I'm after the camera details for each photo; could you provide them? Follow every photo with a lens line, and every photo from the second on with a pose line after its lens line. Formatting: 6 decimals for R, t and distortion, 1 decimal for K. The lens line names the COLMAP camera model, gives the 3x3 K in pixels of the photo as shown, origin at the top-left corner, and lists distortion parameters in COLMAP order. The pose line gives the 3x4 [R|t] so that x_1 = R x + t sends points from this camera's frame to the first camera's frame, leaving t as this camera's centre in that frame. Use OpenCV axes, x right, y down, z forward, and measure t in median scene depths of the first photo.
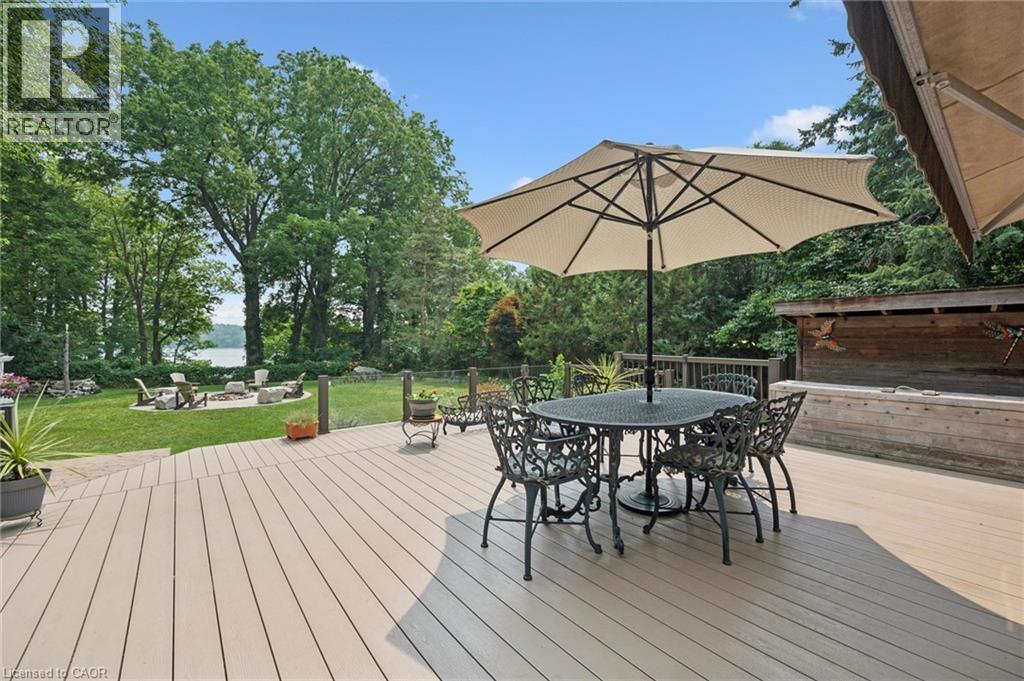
lens RADIAL K [[405.1, 0, 510.9], [0, 405.1, 344.0], [0, 0, 1]] dist [0.000749, -0.000471]
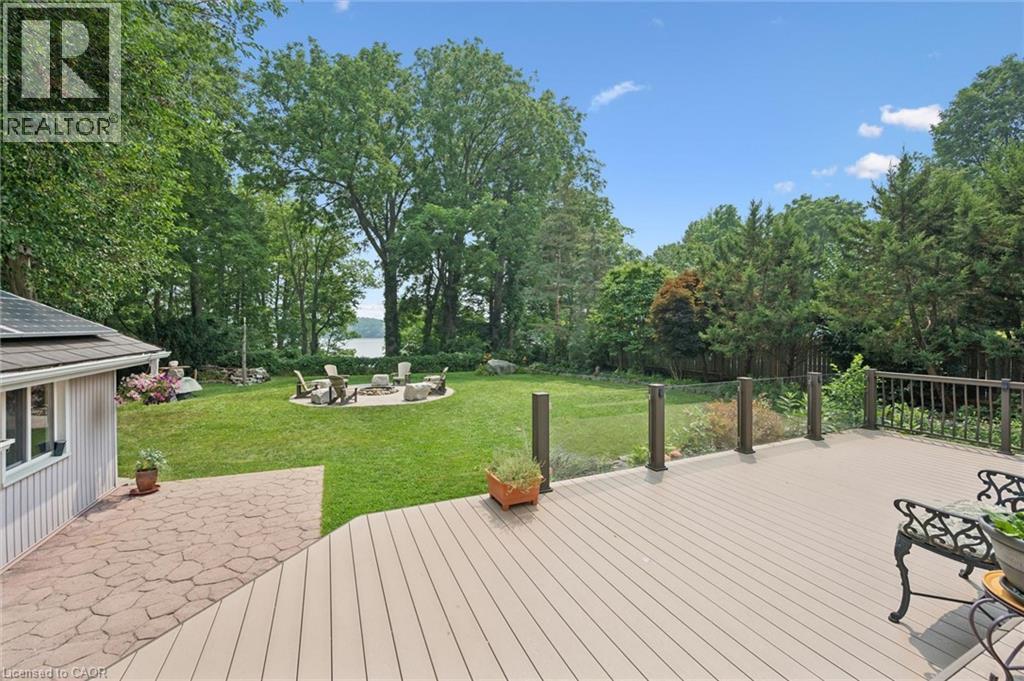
lens RADIAL K [[403.7, 0, 512.0], [0, 403.7, 331.8], [0, 0, 1]] dist [-0.001985, 0.000312]
pose [[0.965201, -0.001344, -0.261507, -0.082802], [-0.000594, 0.999973, -0.007332, -0.001585], [0.261510, 0.007232, 0.965174, 0.099042]]
